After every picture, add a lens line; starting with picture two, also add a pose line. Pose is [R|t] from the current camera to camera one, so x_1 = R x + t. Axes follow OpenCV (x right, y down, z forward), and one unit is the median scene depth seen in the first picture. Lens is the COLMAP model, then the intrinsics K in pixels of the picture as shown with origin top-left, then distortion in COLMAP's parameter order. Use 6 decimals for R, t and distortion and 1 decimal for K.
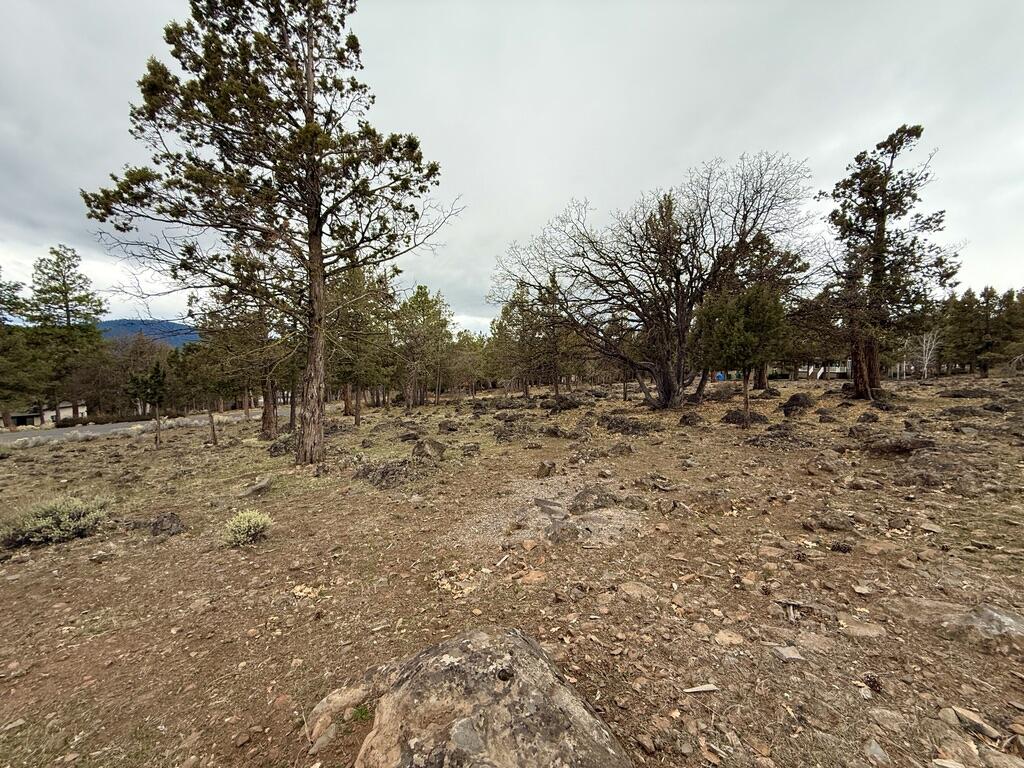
lens RADIAL K [[406.4, 0, 510.3], [0, 406.4, 383.5], [0, 0, 1]] dist [-0.001275, 0.000288]
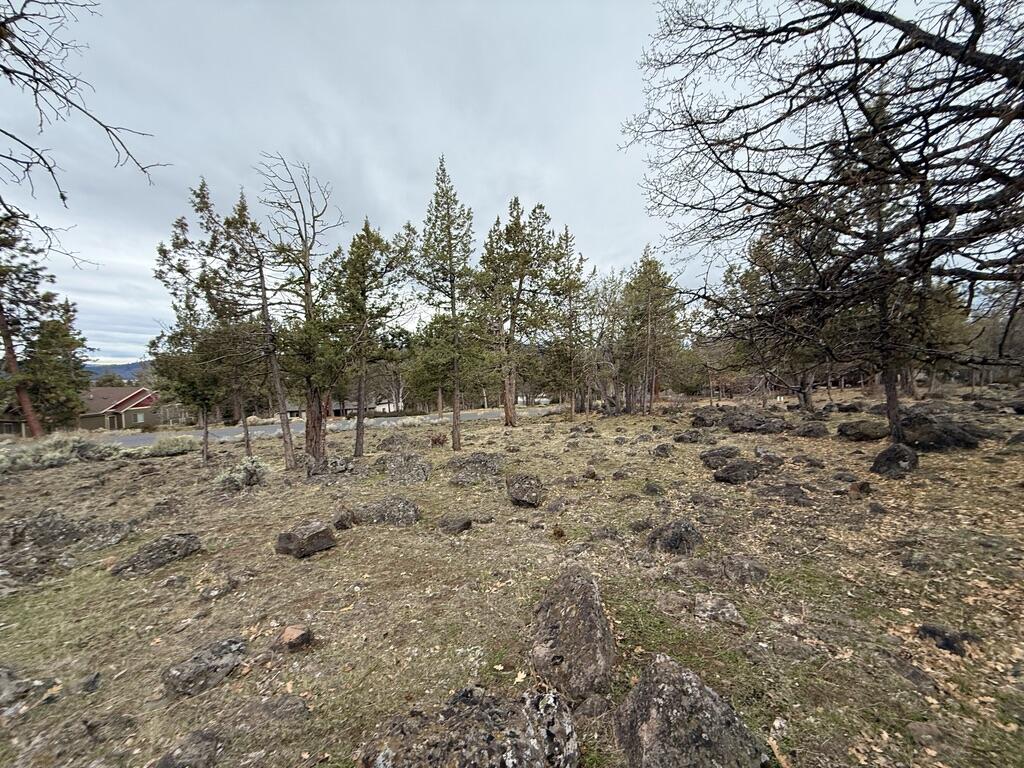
lens RADIAL K [[406.4, 0, 510.0], [0, 406.4, 387.2], [0, 0, 1]] dist [-0.001275, 0.000288]
pose [[0.816806, 0.001137, -0.576912, 0.060871], [0.002110, 0.999985, 0.004958, 0.007952], [0.576909, -0.005267, 0.816791, 0.723501]]
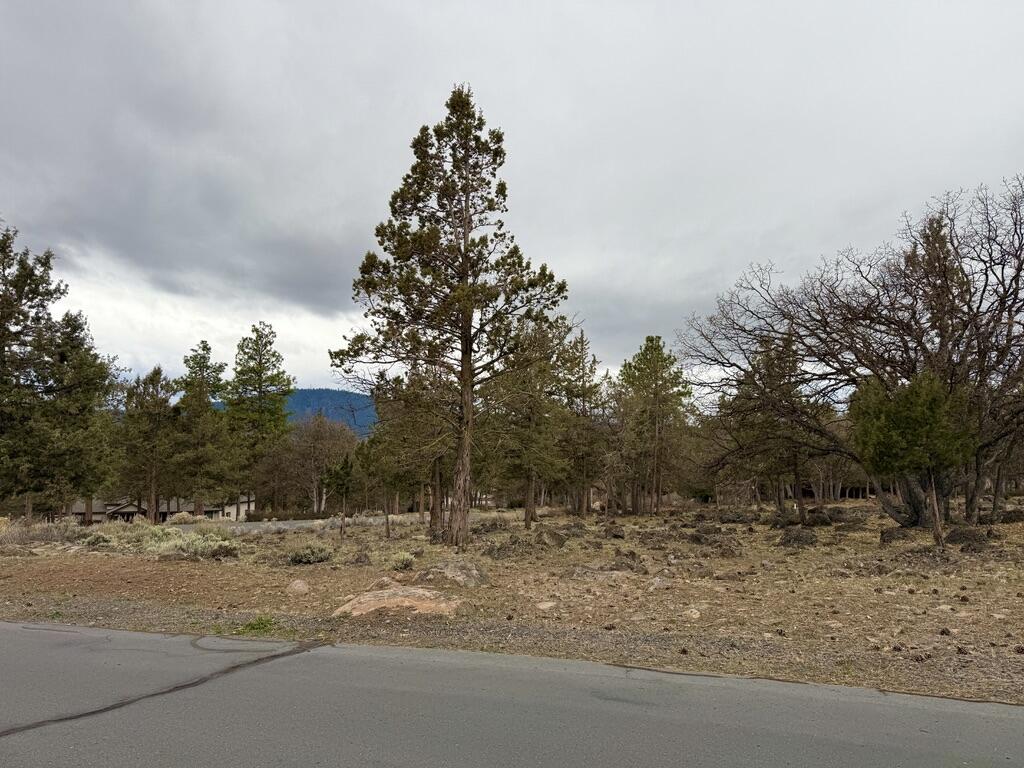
lens RADIAL K [[711.6, 0, 513.4], [0, 711.6, 382.5], [0, 0, 1]] dist [0.078045, -0.096809]
pose [[0.895313, -0.036529, -0.443938, 0.350512], [-0.027478, 0.990205, -0.136894, 0.005873], [0.444590, 0.134761, 0.885539, -0.483186]]
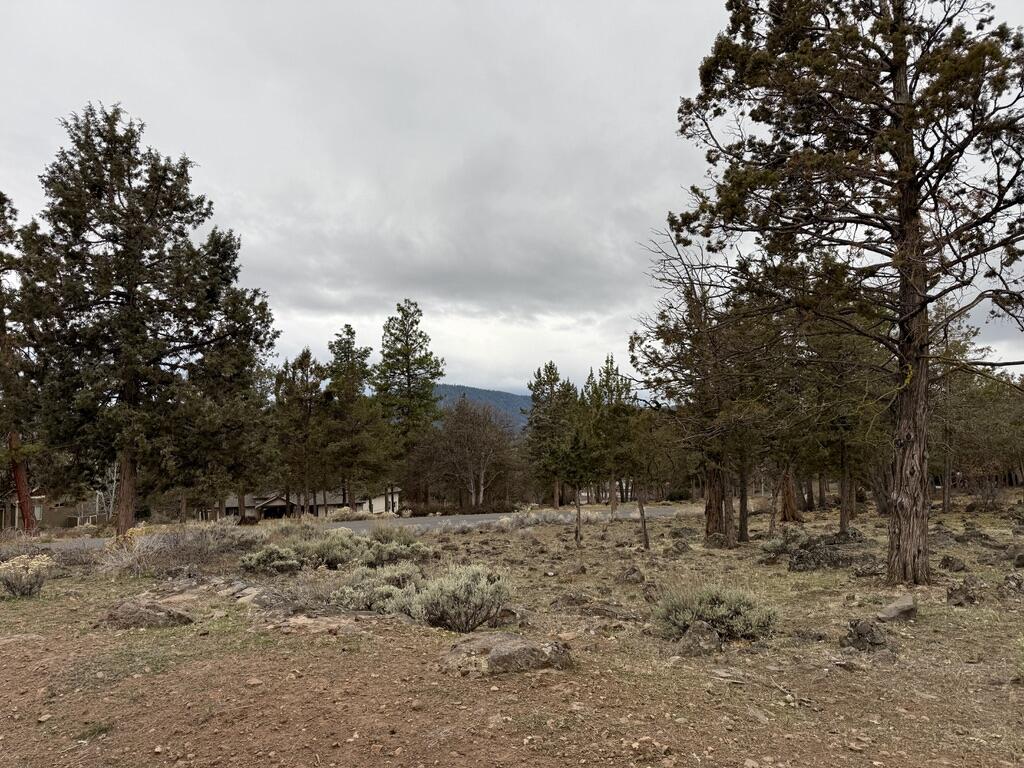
lens RADIAL K [[711.6, 0, 511.7], [0, 711.6, 387.5], [0, 0, 1]] dist [0.078045, -0.096809]
pose [[0.809540, -0.055854, -0.584402, -0.203020], [-0.013390, 0.993448, -0.113497, 0.022777], [0.586912, 0.099705, 0.803488, -0.142197]]
